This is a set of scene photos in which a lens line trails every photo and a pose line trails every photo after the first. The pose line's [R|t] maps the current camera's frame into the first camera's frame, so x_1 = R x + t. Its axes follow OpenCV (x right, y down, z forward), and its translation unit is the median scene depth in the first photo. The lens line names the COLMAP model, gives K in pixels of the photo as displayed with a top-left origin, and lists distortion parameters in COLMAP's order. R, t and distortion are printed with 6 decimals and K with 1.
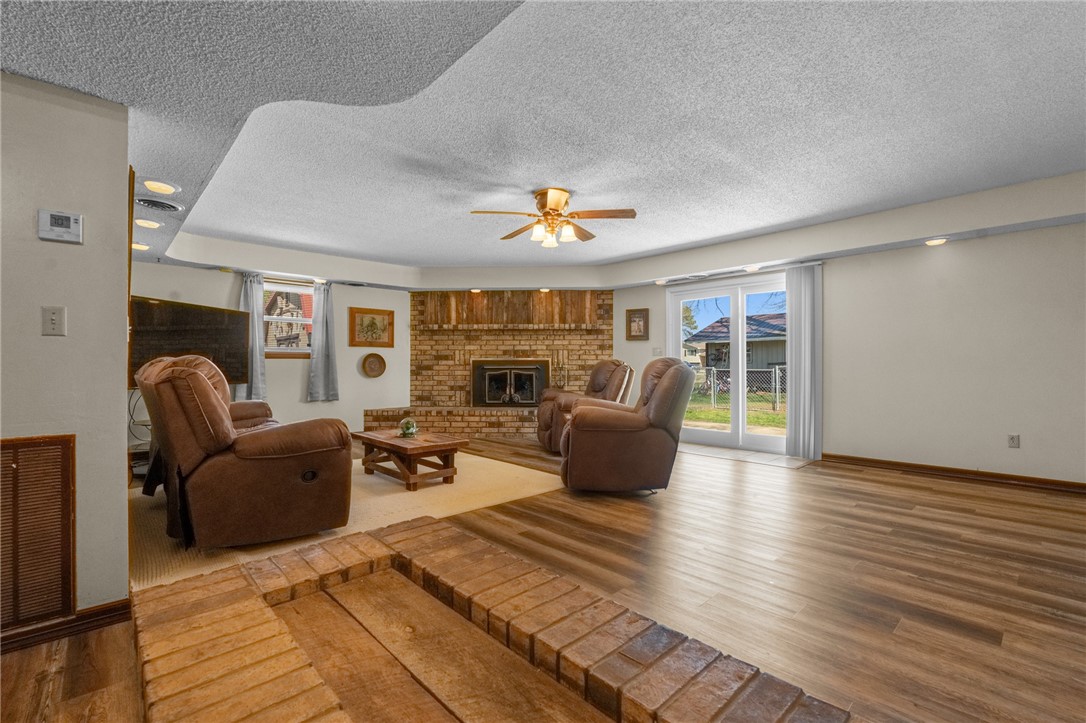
lens RADIAL K [[478.2, 0, 540.2], [0, 478.2, 358.9], [0, 0, 1]] dist [-0.004429, 0.000415]
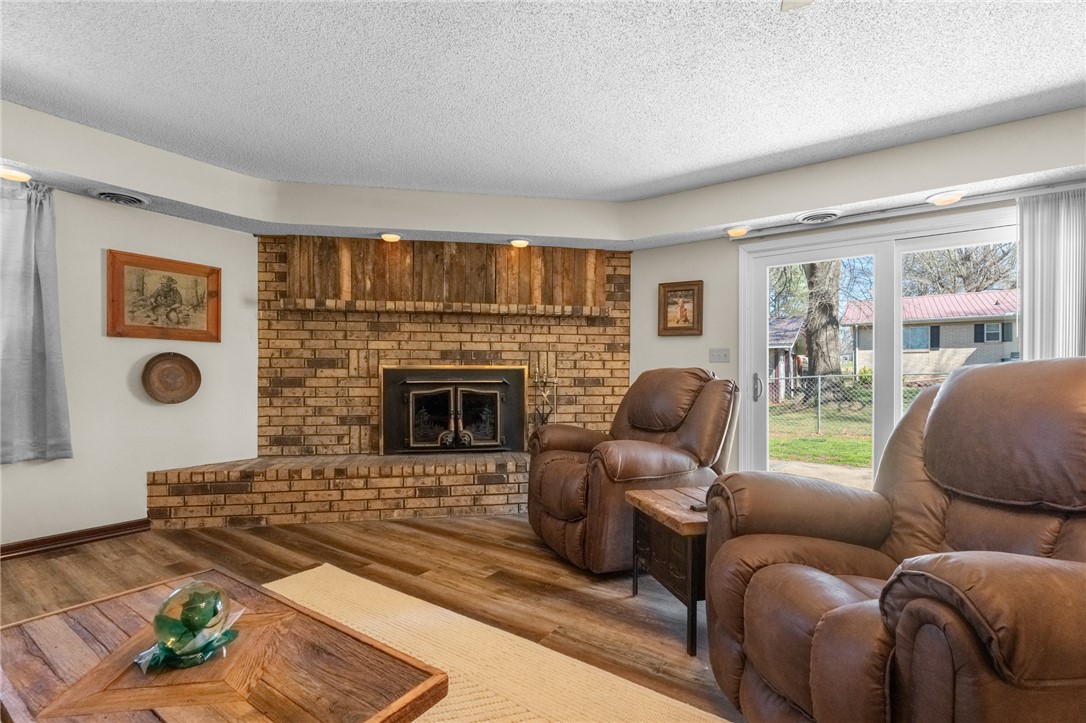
lens RADIAL K [[496.4, 0, 535.2], [0, 496.4, 376.3], [0, 0, 1]] dist [-0.002266, -0.000057]
pose [[0.978393, 0.002435, 0.206741, -0.090797], [-0.005180, 0.999905, 0.012738, 0.003489], [-0.206691, -0.013534, 0.978313, 0.420473]]
